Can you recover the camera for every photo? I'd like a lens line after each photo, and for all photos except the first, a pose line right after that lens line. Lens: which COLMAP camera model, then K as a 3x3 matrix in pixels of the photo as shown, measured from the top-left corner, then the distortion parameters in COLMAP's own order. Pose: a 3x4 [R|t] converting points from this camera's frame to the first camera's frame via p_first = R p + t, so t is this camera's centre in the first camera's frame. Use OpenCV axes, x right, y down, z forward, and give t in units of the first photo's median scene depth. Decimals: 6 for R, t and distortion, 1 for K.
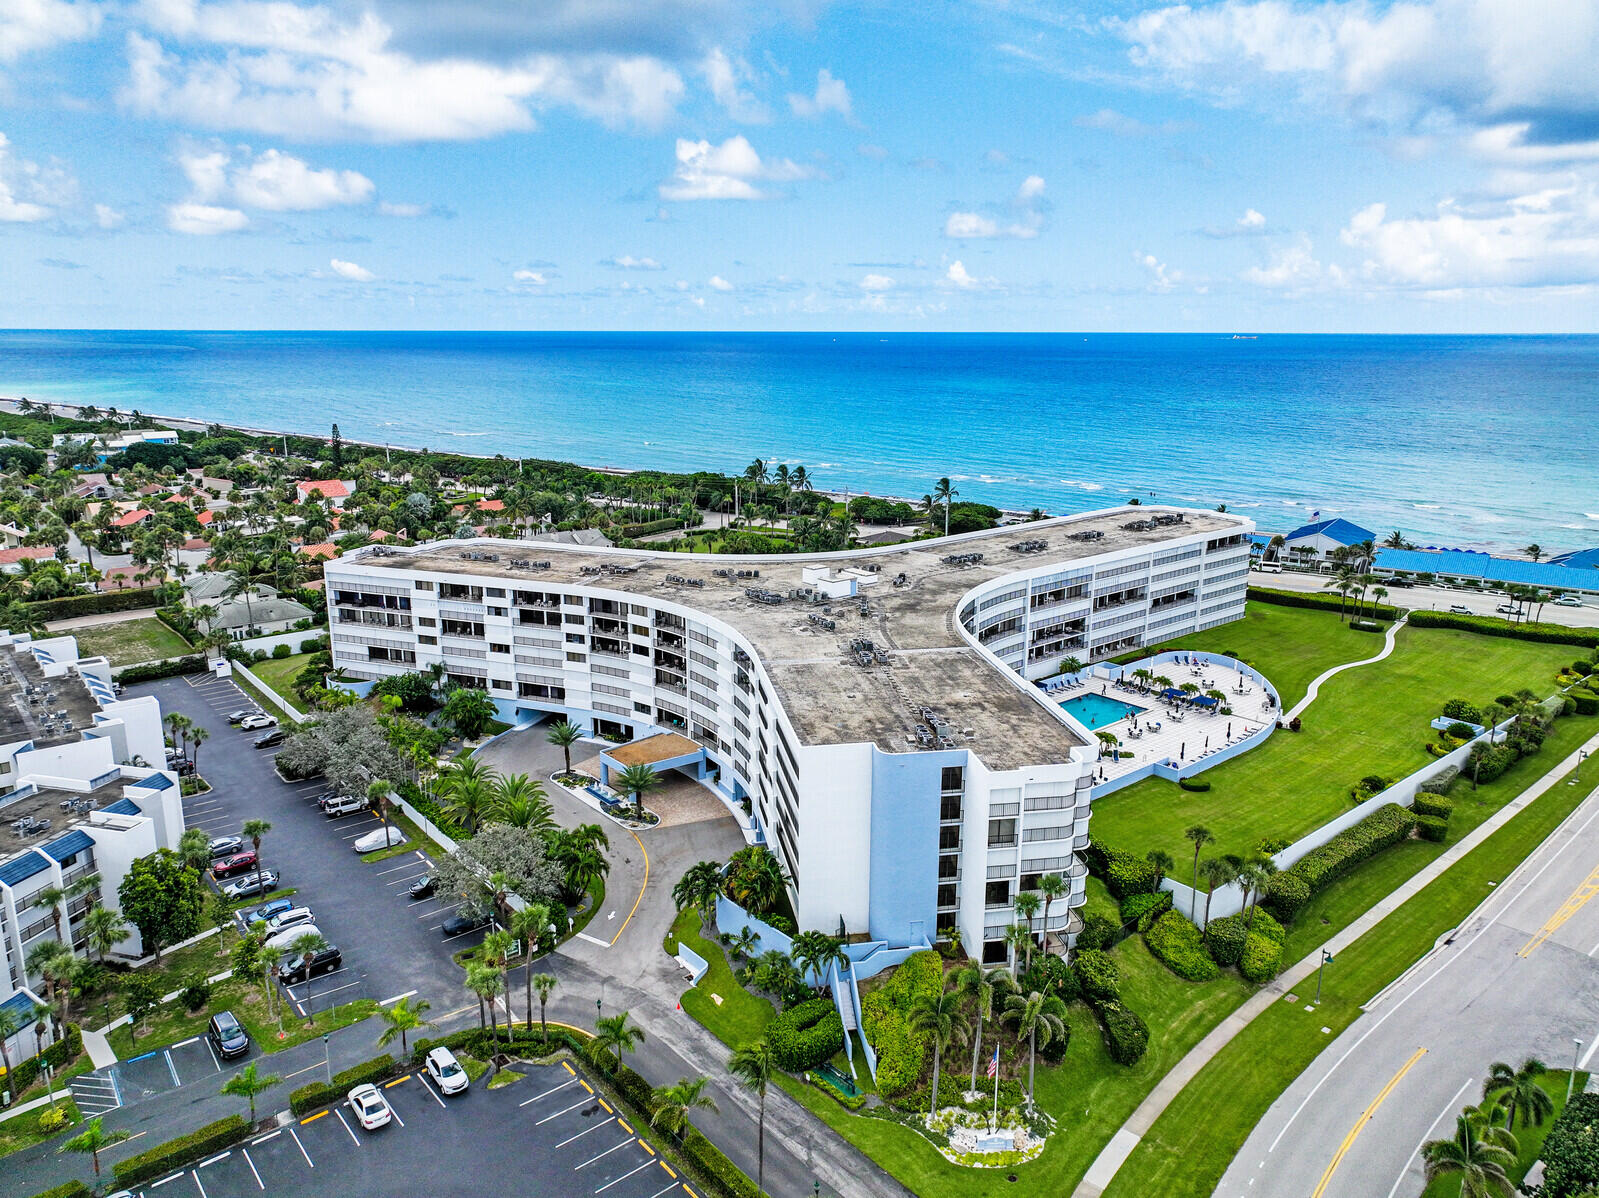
lens RADIAL K [[1109.5, 0, 799.5], [0, 1109.5, 599.0], [0, 0, 1]] dist [-0.011221, 0.032721]
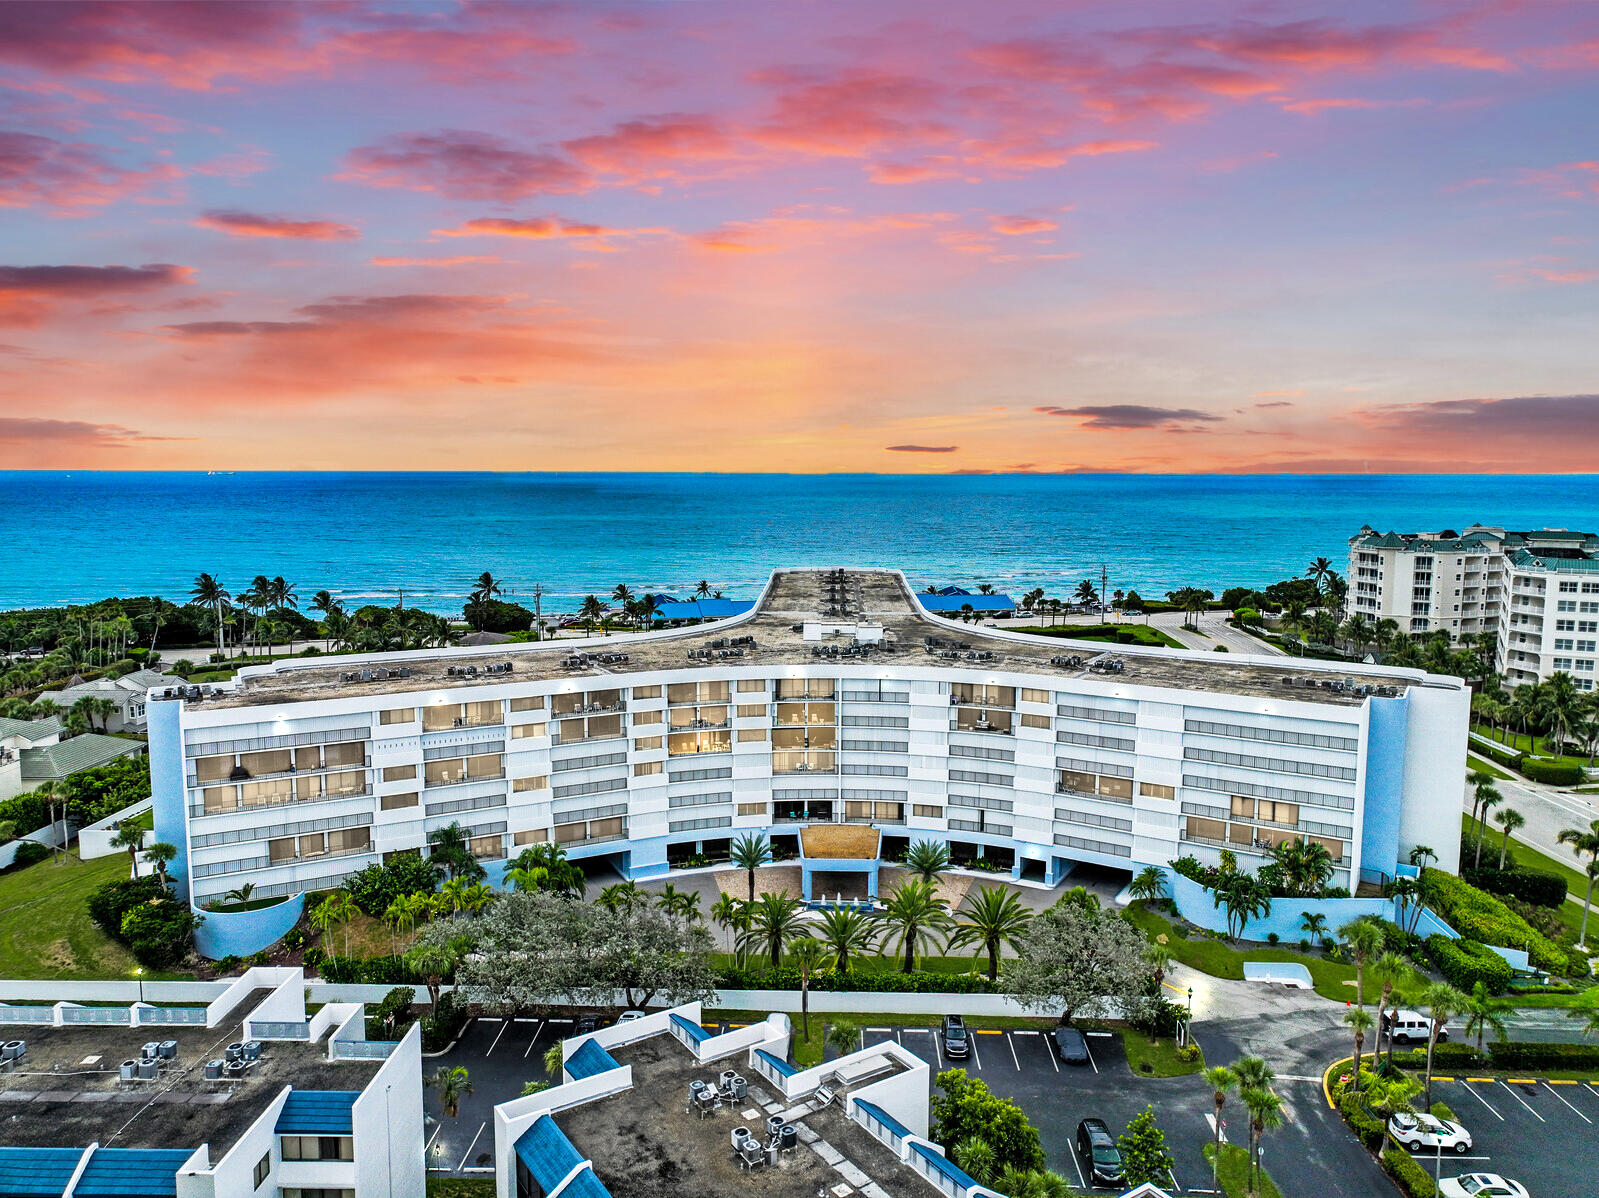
lens RADIAL K [[1109.5, 0, 799.5], [0, 1109.5, 599.0], [0, 0, 1]] dist [-0.011221, 0.032721]
pose [[0.666347, -0.088637, 0.740355, -0.688857], [0.177429, 0.983238, -0.041977, -0.011047], [-0.724224, 0.159332, 0.670904, 0.404528]]
